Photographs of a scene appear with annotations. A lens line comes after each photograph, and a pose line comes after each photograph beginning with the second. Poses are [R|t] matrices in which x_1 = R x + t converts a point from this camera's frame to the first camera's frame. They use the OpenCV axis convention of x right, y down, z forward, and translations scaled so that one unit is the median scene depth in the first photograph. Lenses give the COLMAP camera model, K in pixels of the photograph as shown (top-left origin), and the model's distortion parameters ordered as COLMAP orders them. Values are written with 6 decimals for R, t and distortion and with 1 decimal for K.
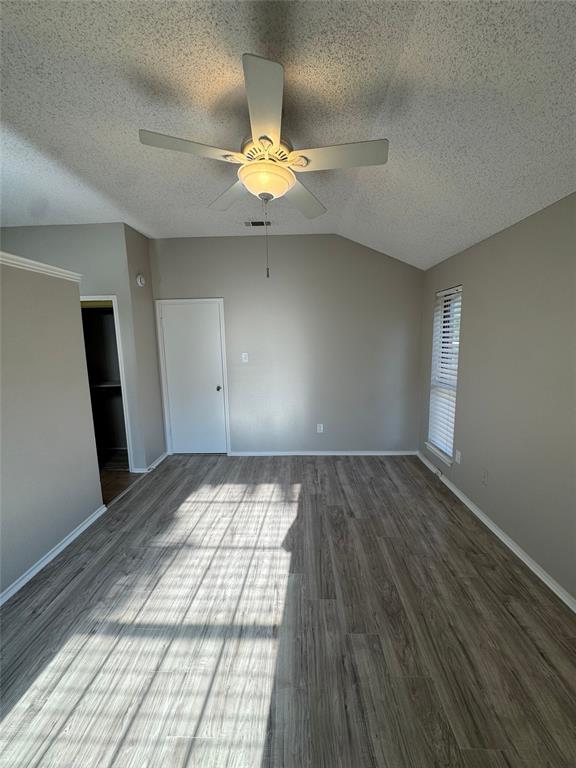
lens RADIAL K [[307.0, 0, 288.2], [0, 307.0, 383.2], [0, 0, 1]] dist [-0.004140, 0.000885]
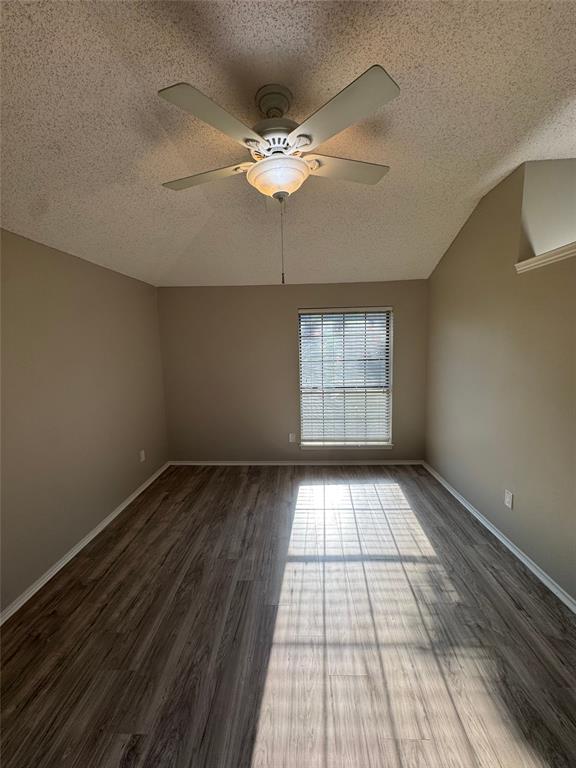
lens RADIAL K [[307.0, 0, 288.2], [0, 307.0, 383.2], [0, 0, 1]] dist [-0.004140, 0.000885]
pose [[-0.998959, 0.044482, 0.010152, -0.066380], [0.045574, 0.962218, 0.268438, -0.263145], [0.002172, 0.268621, -0.963243, 1.704151]]
